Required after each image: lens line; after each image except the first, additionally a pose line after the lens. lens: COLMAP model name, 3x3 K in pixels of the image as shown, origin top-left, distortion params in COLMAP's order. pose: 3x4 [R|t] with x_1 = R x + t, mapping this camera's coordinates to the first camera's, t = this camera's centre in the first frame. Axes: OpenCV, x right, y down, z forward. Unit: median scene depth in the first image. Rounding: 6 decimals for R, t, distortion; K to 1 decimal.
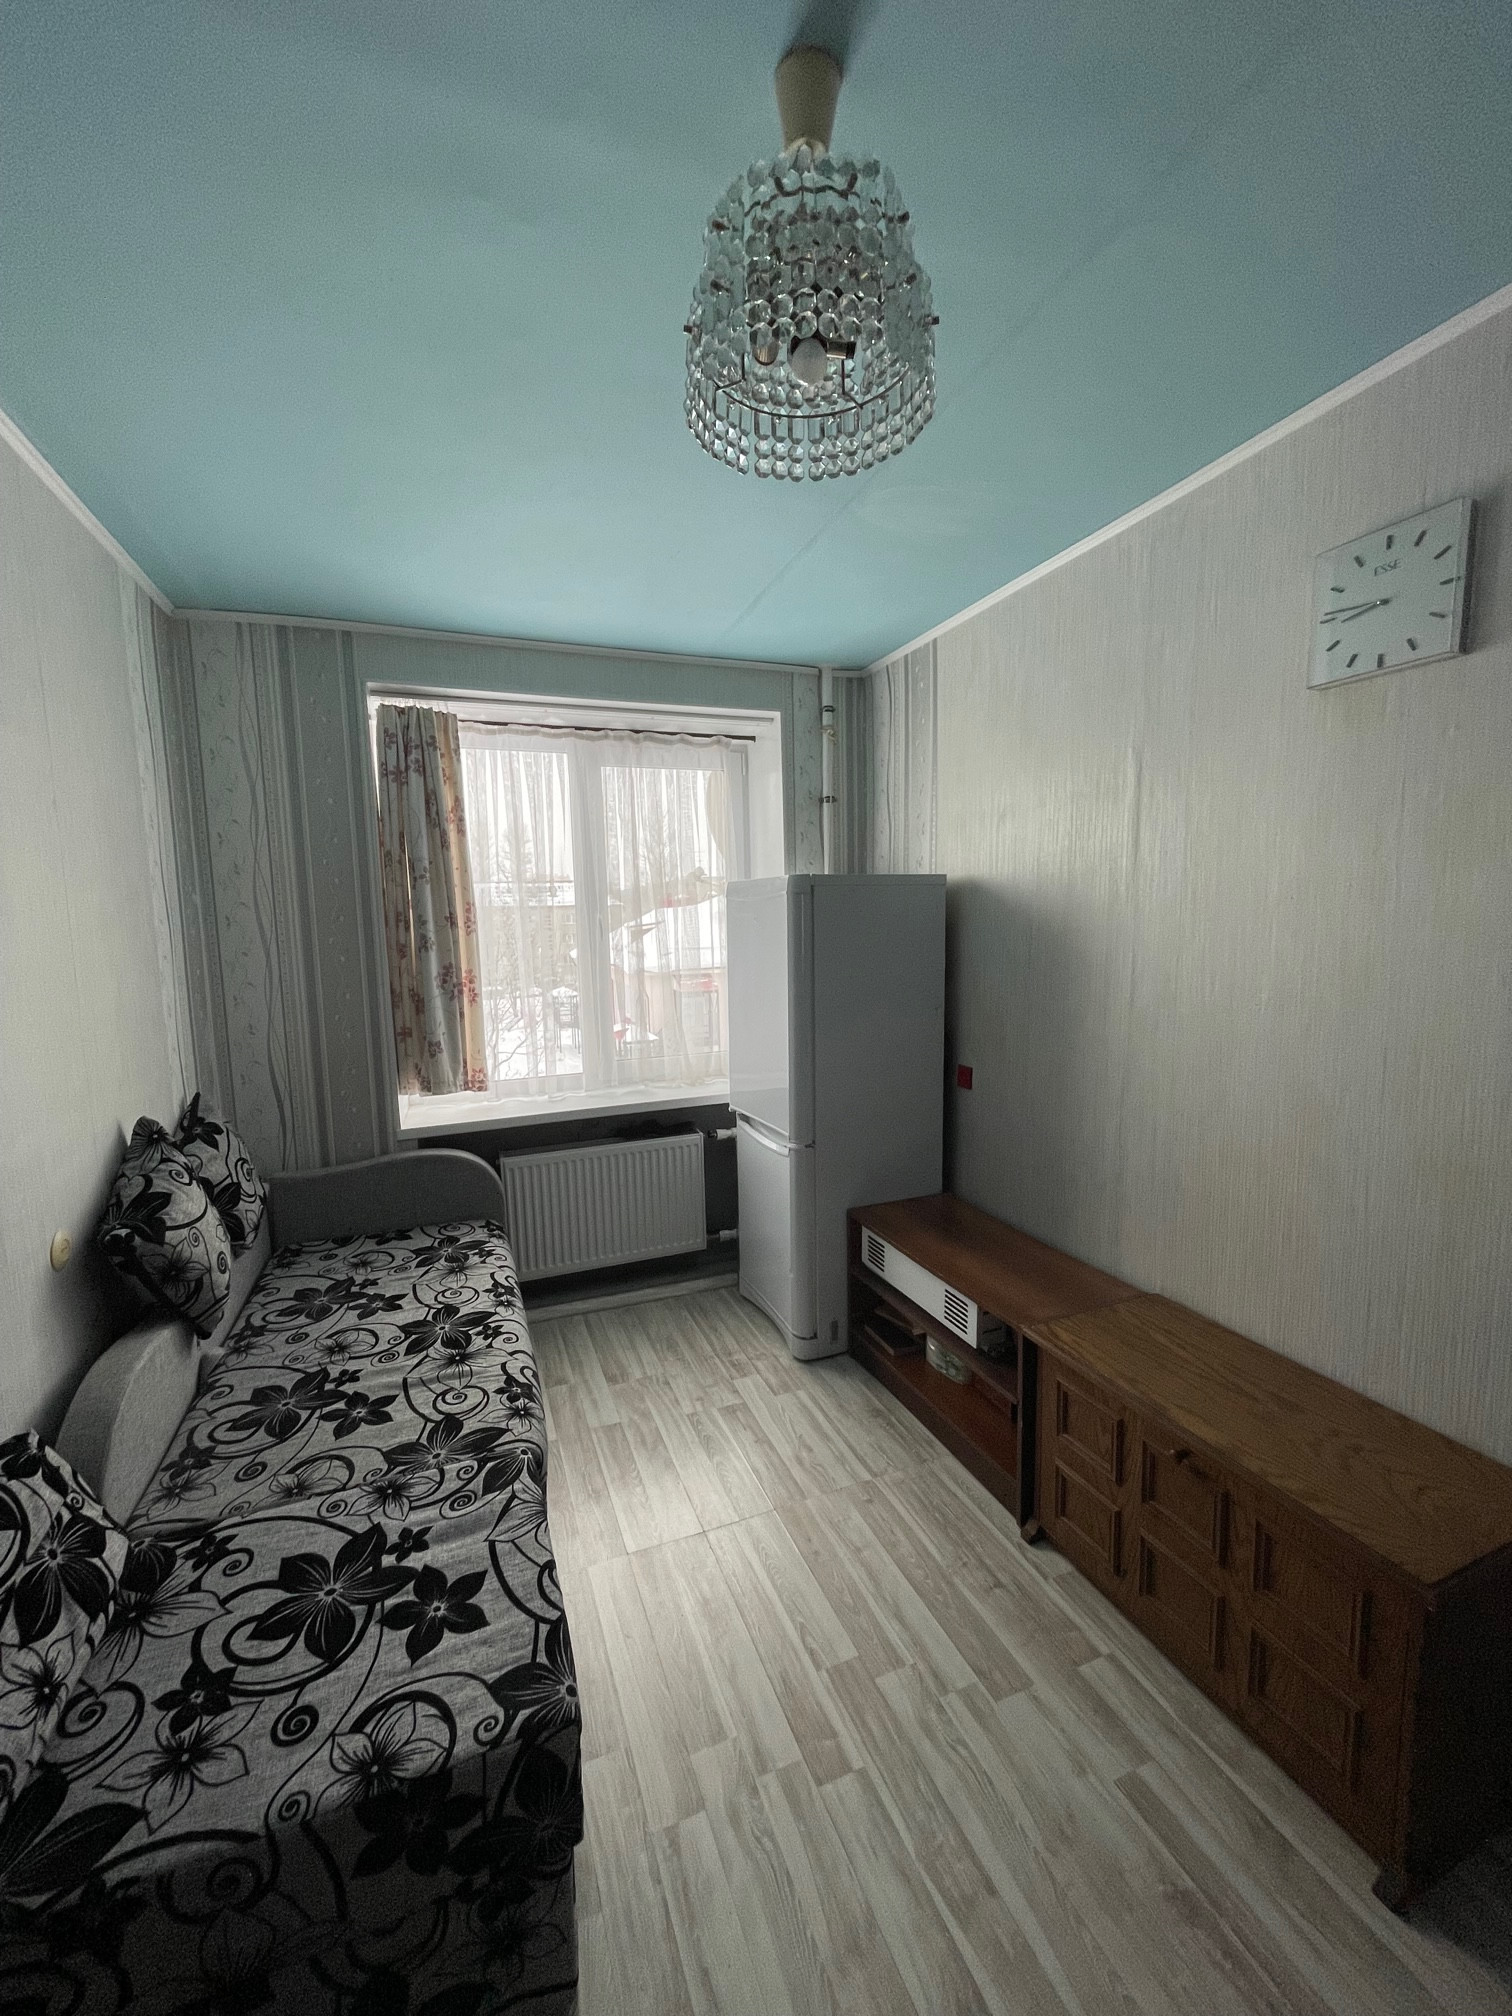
lens RADIAL K [[822.4, 0, 756.0], [0, 822.4, 1008.0], [0, 0, 1]] dist [0.002366, 0.000163]
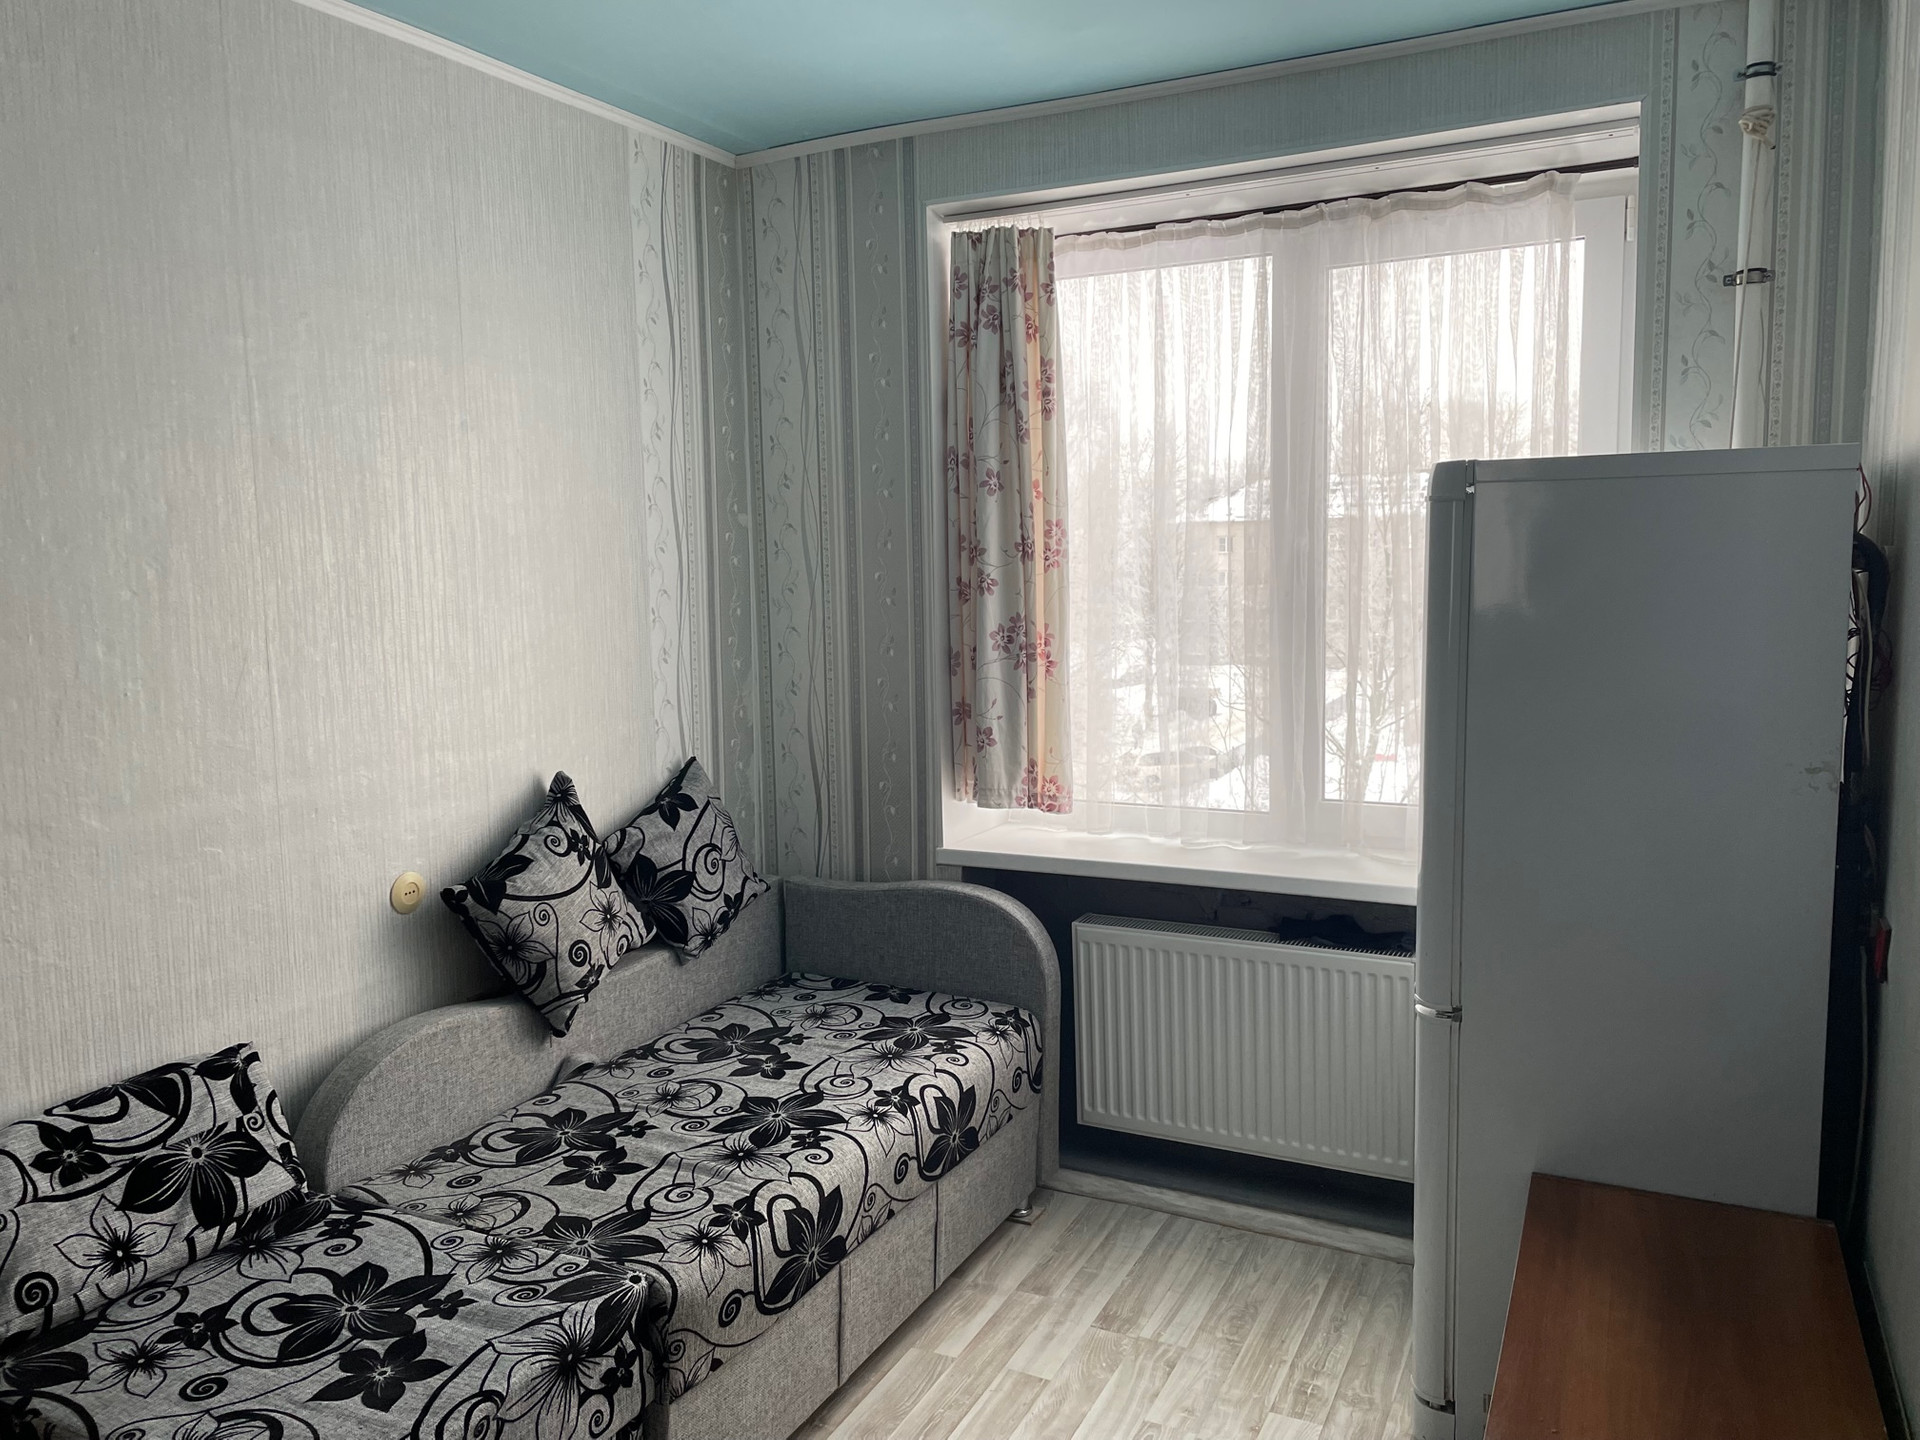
lens RADIAL K [[1475.5, 0, 959.3], [0, 1475.5, 705.0], [0, 0, 1]] dist [0.107709, -0.131292]
pose [[0.663824, 0.089212, -0.742549, 0.612151], [-0.079354, 0.995657, 0.048681, -0.043574], [0.743667, 0.026609, 0.668021, 0.215346]]
